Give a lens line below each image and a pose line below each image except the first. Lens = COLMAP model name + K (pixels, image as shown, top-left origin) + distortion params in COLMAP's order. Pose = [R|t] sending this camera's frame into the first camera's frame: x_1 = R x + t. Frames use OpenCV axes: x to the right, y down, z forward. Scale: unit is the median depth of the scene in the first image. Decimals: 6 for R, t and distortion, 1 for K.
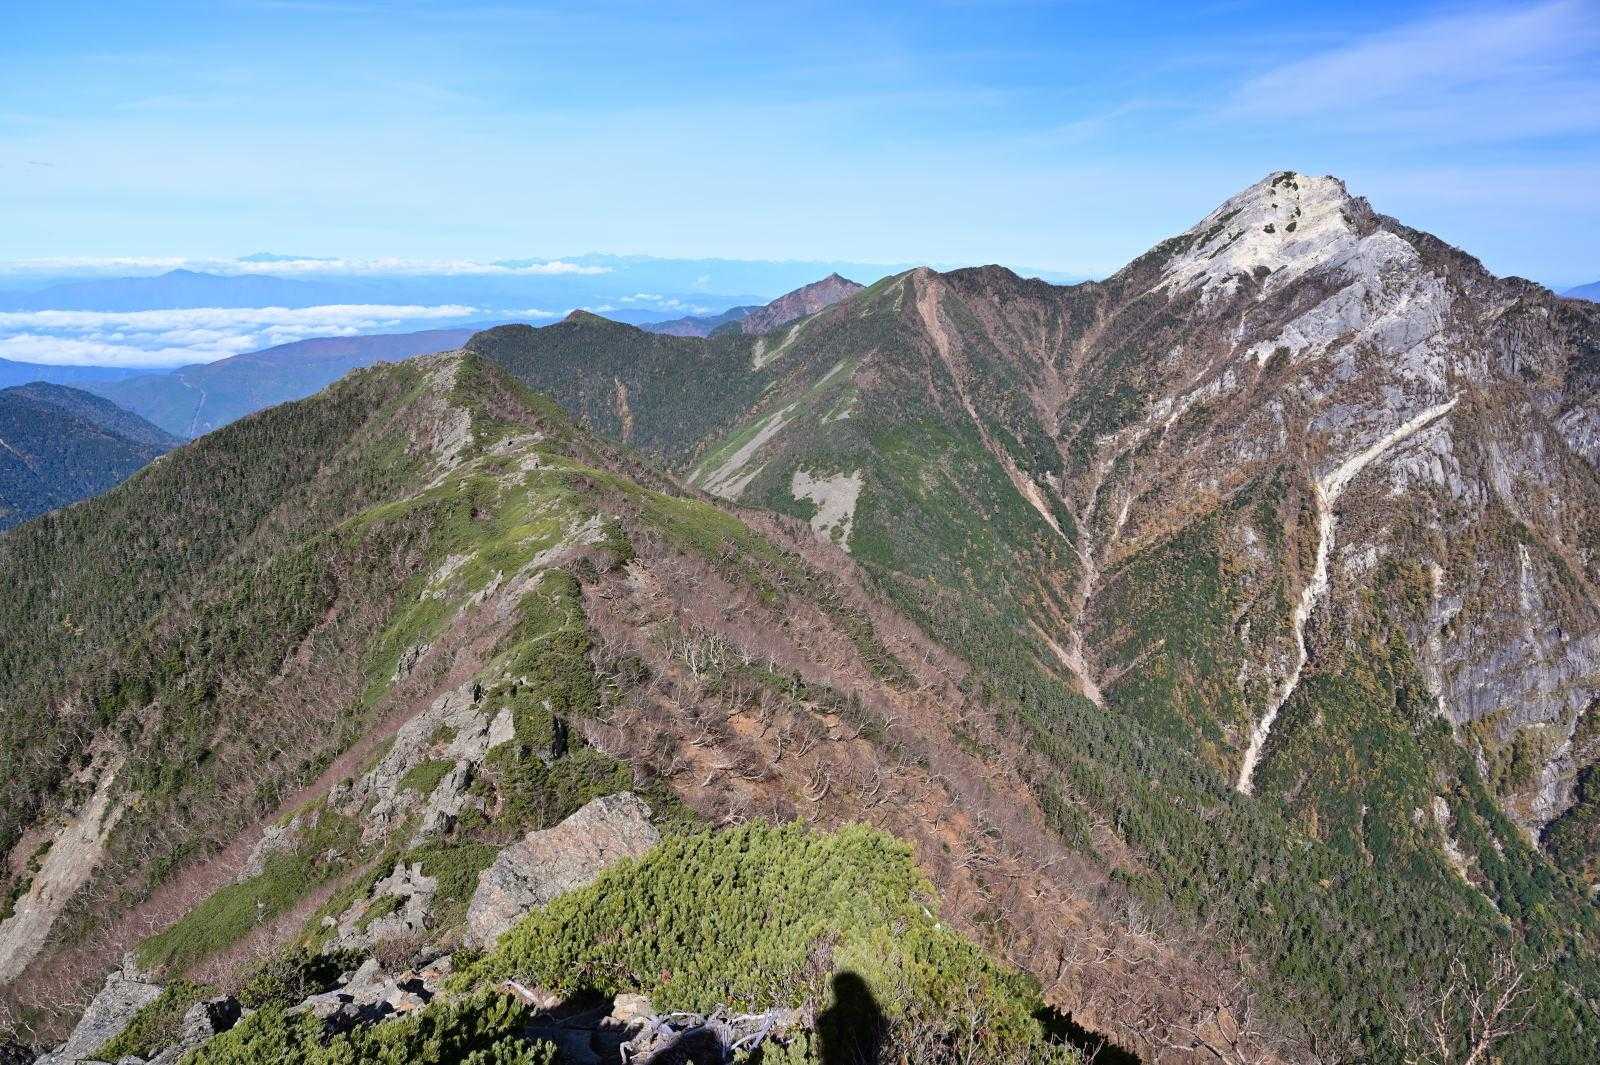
lens RADIAL K [[1074.6, 0, 818.5], [0, 1074.6, 533.5], [0, 0, 1]] dist [-0.063870, 0.072111]
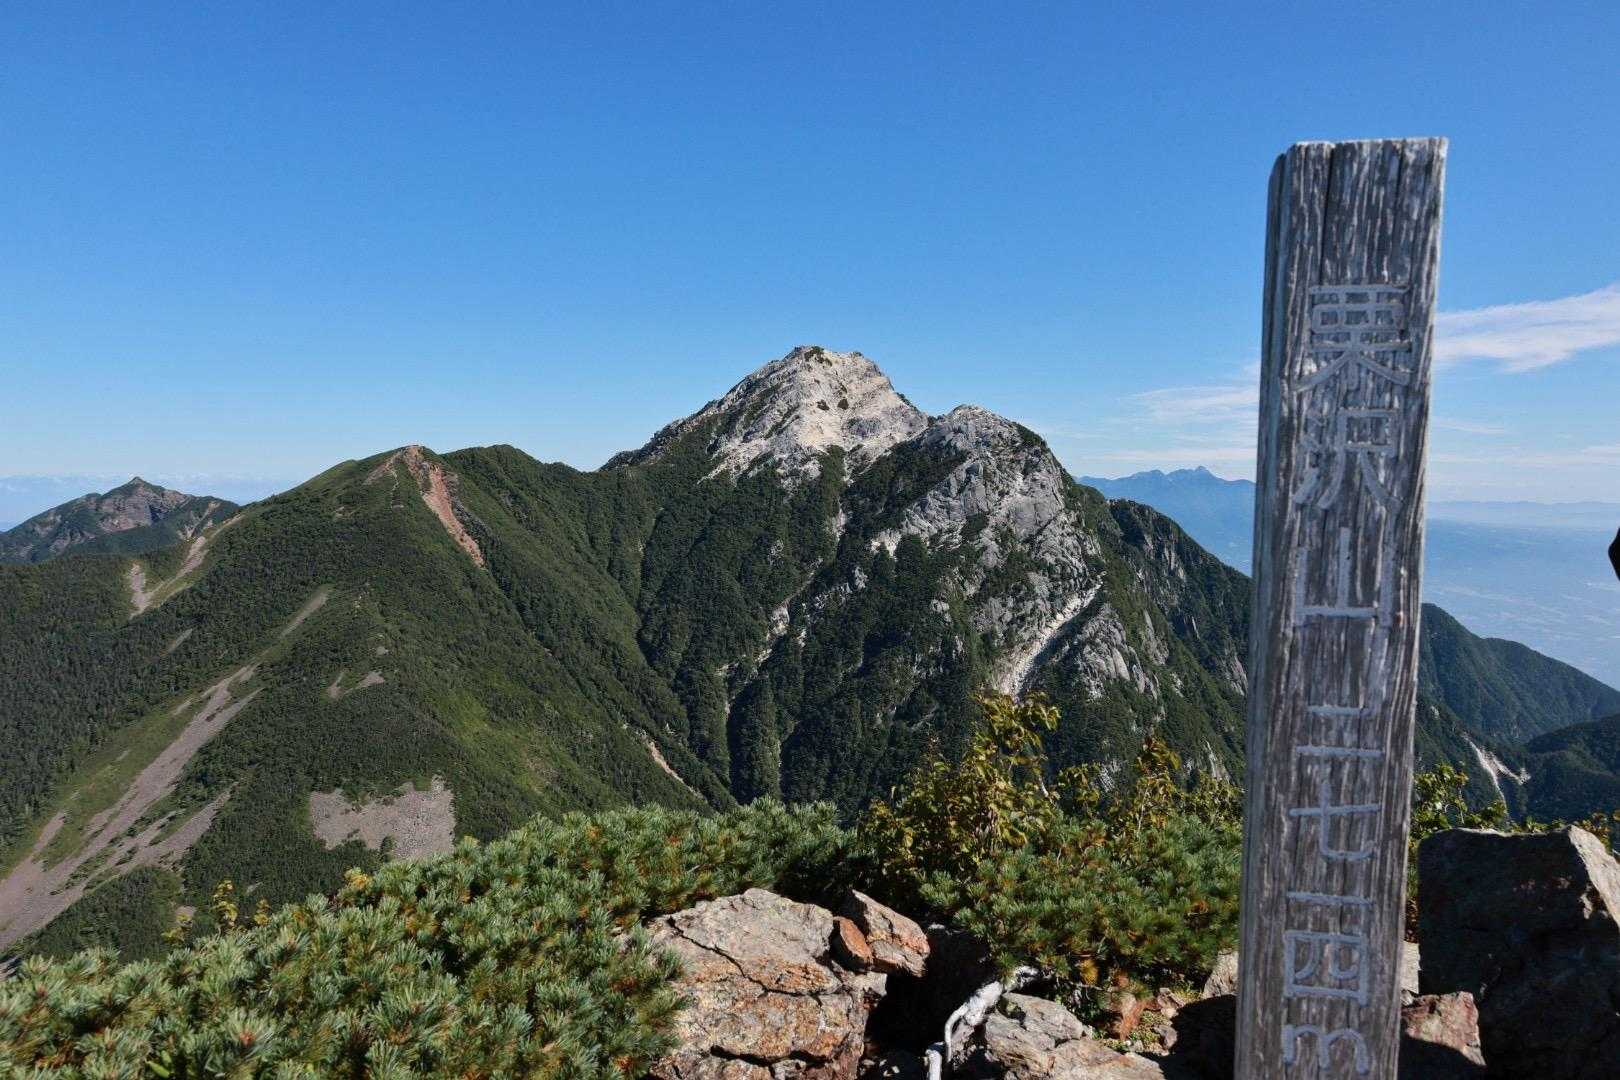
lens RADIAL K [[1088.0, 0, 828.7], [0, 1088.0, 541.0], [0, 0, 1]] dist [-0.063870, 0.072111]
pose [[0.806689, -0.039692, 0.589642, -0.110116], [0.150368, 0.978690, -0.139837, -0.058832], [-0.571526, 0.201469, 0.795467, 0.344779]]
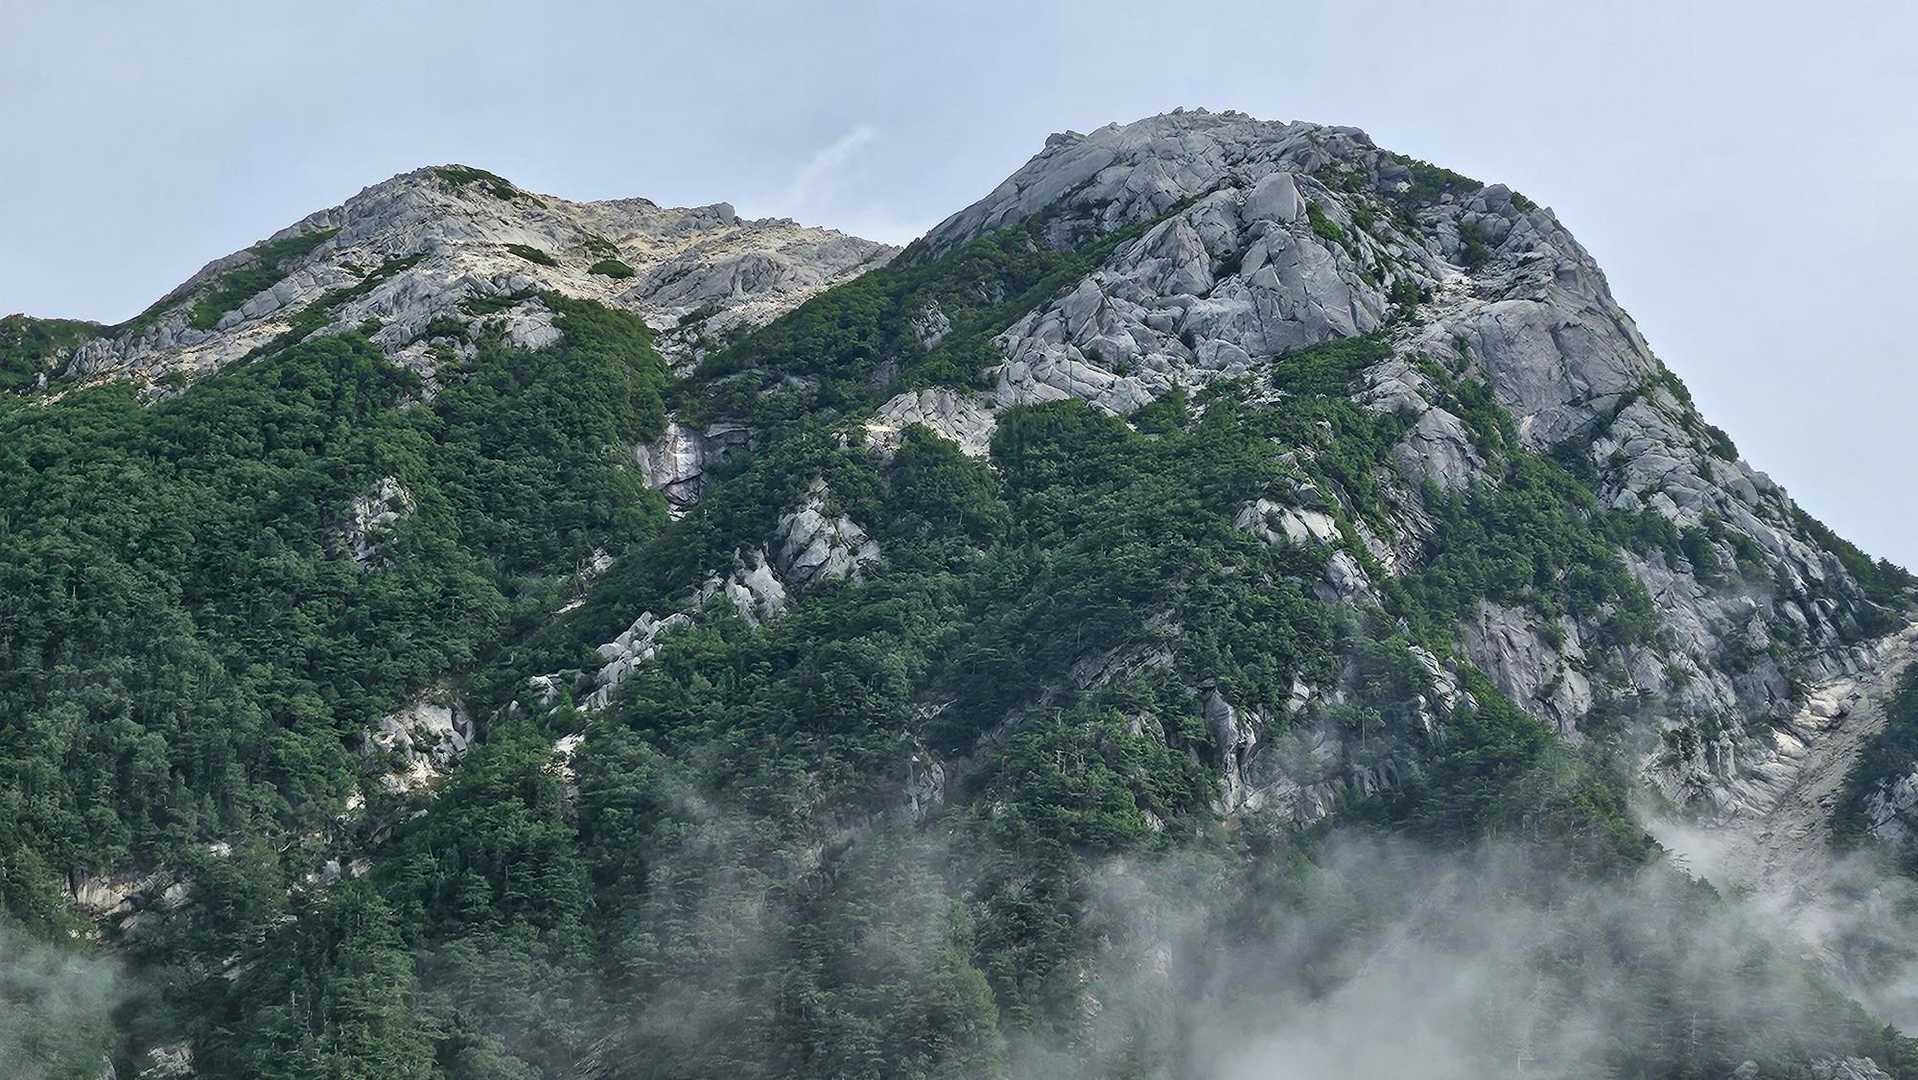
lens RADIAL K [[2871.2, 0, 959.0], [0, 2871.2, 540.0], [0, 0, 1]] dist [0.112772, 0.008563]
pose [[0.670750, 0.203179, 0.713311, 0.091335], [0.250701, 0.843029, -0.475870, 0.061732], [-0.698028, 0.498017, 0.514525, 0.740747]]
